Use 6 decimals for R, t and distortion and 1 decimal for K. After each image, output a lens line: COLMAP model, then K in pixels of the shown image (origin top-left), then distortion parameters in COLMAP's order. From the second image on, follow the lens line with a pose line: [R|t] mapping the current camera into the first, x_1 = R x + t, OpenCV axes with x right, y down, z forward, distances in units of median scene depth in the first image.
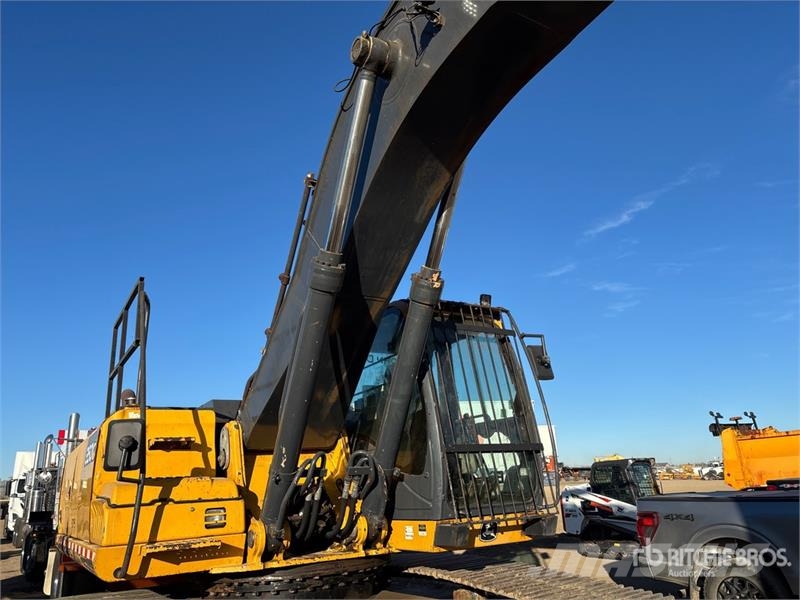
lens RADIAL K [[605.1, 0, 411.9], [0, 605.1, 300.4], [0, 0, 1]] dist [0.027373, -0.001005]
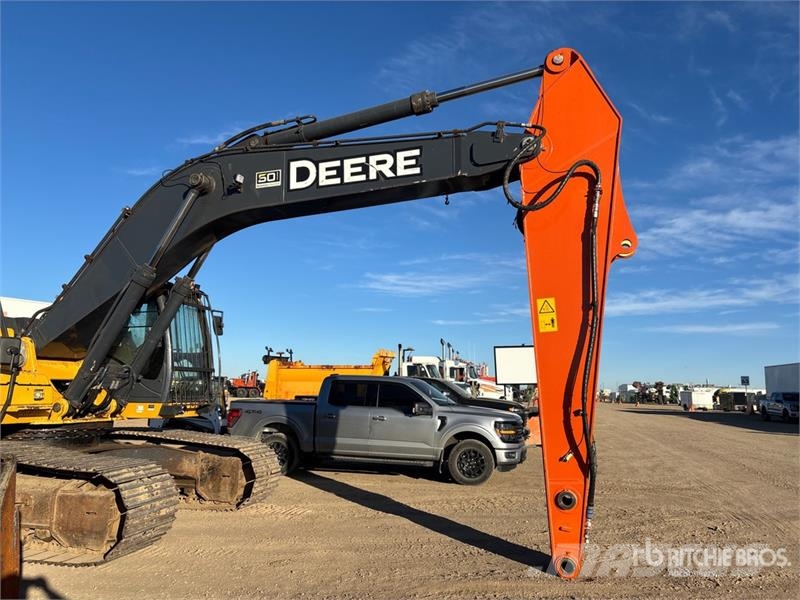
lens RADIAL K [[602.2, 0, 397.0], [0, 602.2, 294.2], [0, 0, 1]] dist [0.075735, -0.085505]
pose [[0.761209, 0.166142, 0.626863, -0.551194], [-0.243433, 0.969144, 0.038746, -0.196199], [-0.601083, -0.182093, 0.778165, -0.756053]]
